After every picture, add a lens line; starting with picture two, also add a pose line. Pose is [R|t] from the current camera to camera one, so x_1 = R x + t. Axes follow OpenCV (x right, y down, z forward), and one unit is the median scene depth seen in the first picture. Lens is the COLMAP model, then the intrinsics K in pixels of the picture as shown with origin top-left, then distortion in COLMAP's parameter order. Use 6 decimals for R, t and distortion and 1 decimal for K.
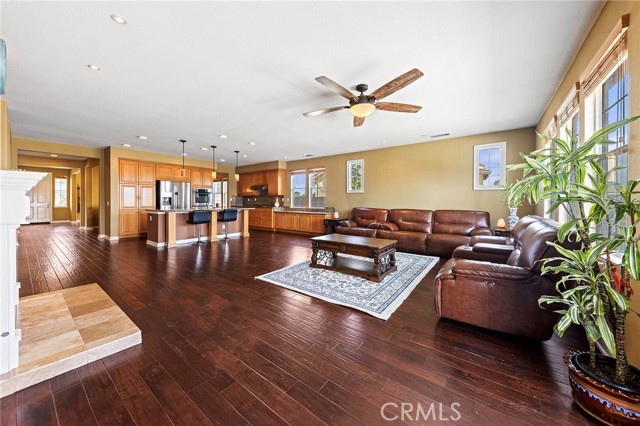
lens RADIAL K [[231.5, 0, 320.7], [0, 231.5, 199.2], [0, 0, 1]] dist [-0.000155, -0.000011]
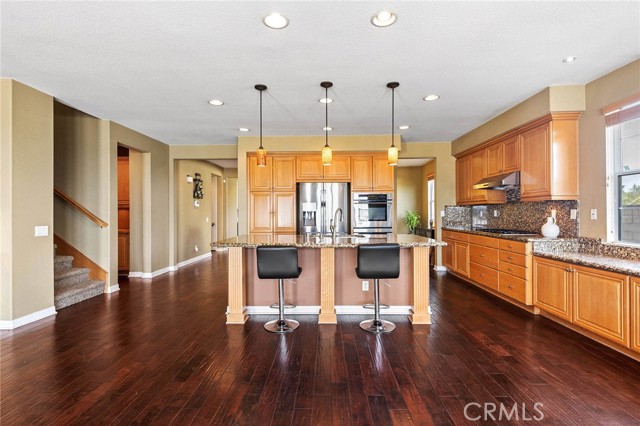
lens RADIAL K [[317.2, 0, 320.0], [0, 317.2, 213.0], [0, 0, 1]] dist [-0.000853, -0.000062]
pose [[0.588875, -0.007287, -0.808191, -0.024191], [0.013630, 0.999907, 0.000916, -0.005104], [0.808109, -0.011555, 0.588919, 0.505530]]
